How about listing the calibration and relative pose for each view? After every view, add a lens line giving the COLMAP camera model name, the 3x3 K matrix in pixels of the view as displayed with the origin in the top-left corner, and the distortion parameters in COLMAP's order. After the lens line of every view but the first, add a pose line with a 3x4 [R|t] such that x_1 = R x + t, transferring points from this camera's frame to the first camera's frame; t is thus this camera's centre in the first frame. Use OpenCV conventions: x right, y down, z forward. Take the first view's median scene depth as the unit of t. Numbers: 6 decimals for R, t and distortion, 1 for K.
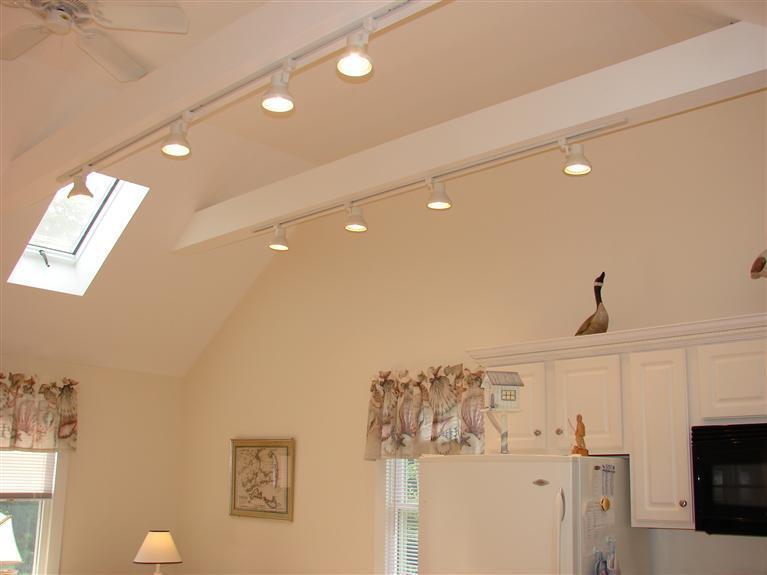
lens RADIAL K [[806.6, 0, 386.0], [0, 806.6, 288.0], [0, 0, 1]] dist [-0.141820, 0.000000]
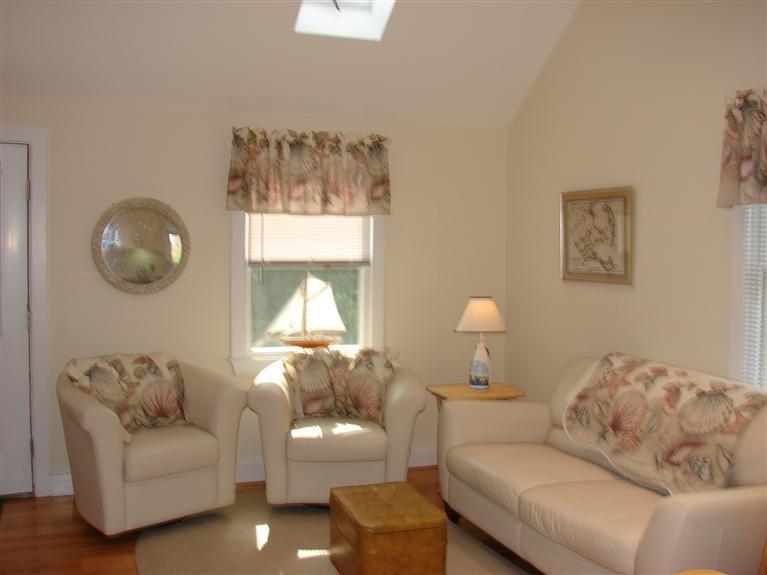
lens RADIAL K [[806.6, 0, 385.4], [0, 806.6, 296.0], [0, 0, 1]] dist [-0.141820, 0.000000]
pose [[0.901474, 0.019142, -0.432409, 0.012806], [0.102245, 0.961330, 0.255714, 0.068083], [0.420583, -0.274731, 0.864658, 0.174382]]
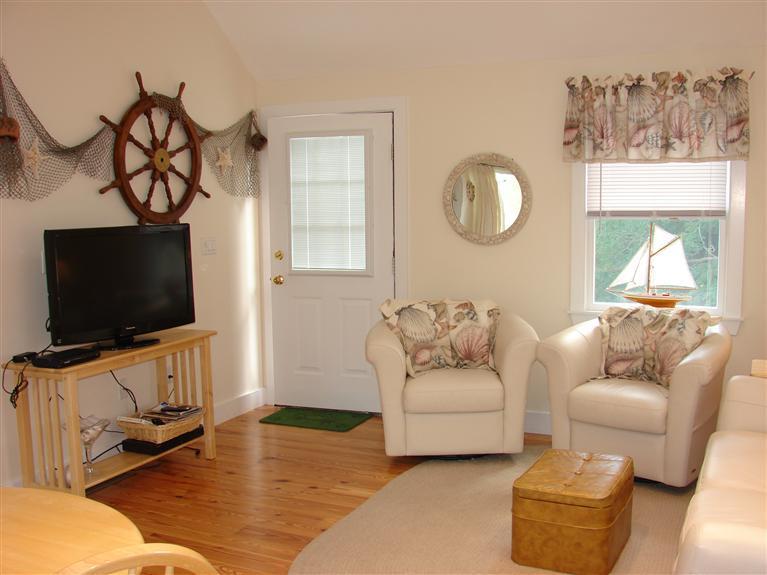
lens RADIAL K [[806.6, 0, 381.1], [0, 806.6, 290.8], [0, 0, 1]] dist [-0.141820, 0.000000]
pose [[0.326463, 0.084650, -0.941412, 0.280193], [0.235697, 0.957229, 0.167807, 0.137295], [0.915352, -0.276671, 0.292548, 0.454674]]
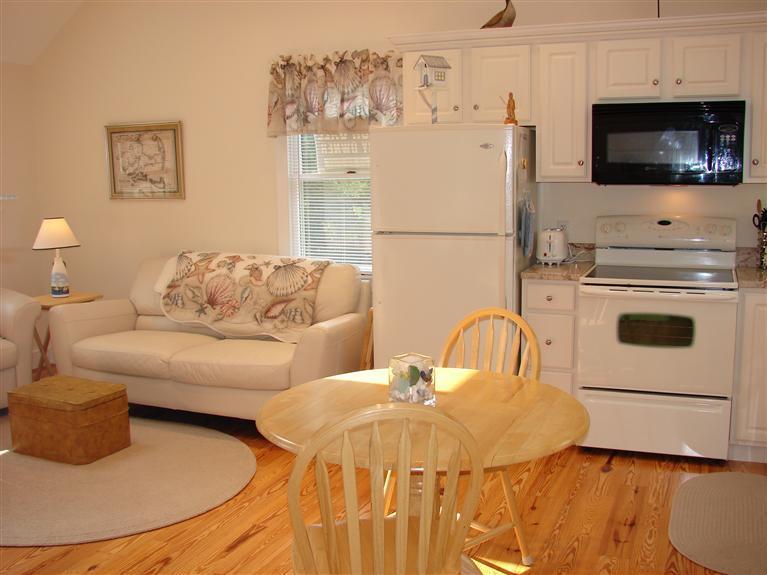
lens RADIAL K [[806.6, 0, 367.1], [0, 806.6, 282.6], [0, 0, 1]] dist [-0.141820, 0.000000]
pose [[0.939790, -0.081551, 0.331881, -0.279934], [-0.045103, 0.933021, 0.356985, 0.001023], [-0.338764, -0.350459, 0.873165, -0.081526]]
